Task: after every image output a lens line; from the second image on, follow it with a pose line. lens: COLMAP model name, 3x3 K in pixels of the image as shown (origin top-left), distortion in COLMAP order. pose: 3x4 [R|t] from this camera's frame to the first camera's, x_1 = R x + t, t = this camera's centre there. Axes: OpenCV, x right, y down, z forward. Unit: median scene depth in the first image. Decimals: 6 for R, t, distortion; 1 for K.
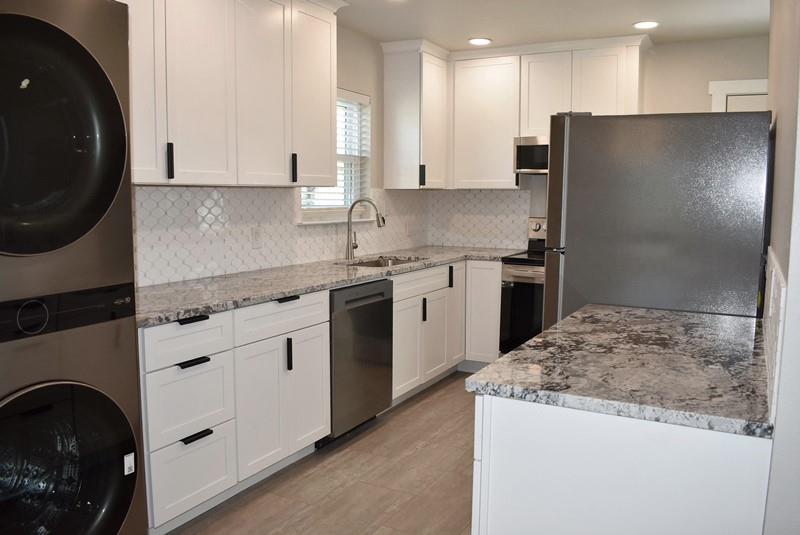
lens RADIAL K [[658.8, 0, 400.2], [0, 658.8, 263.5], [0, 0, 1]] dist [-0.050074, 0.019723]
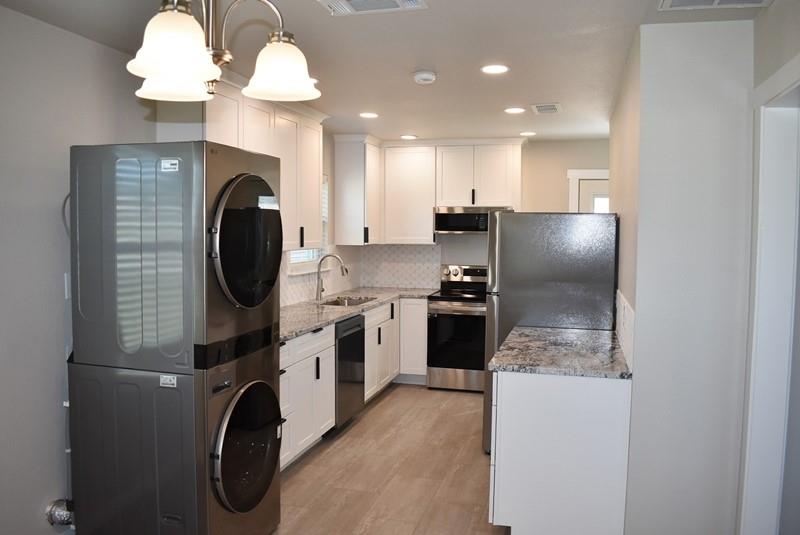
lens RADIAL K [[658.8, 0, 400.3], [0, 658.8, 268.7], [0, 0, 1]] dist [-0.050074, 0.019723]
pose [[0.971989, -0.014015, 0.234608, -0.232360], [0.023422, 0.999027, -0.037357, -0.016515], [-0.233856, 0.041805, 0.971372, -0.328775]]
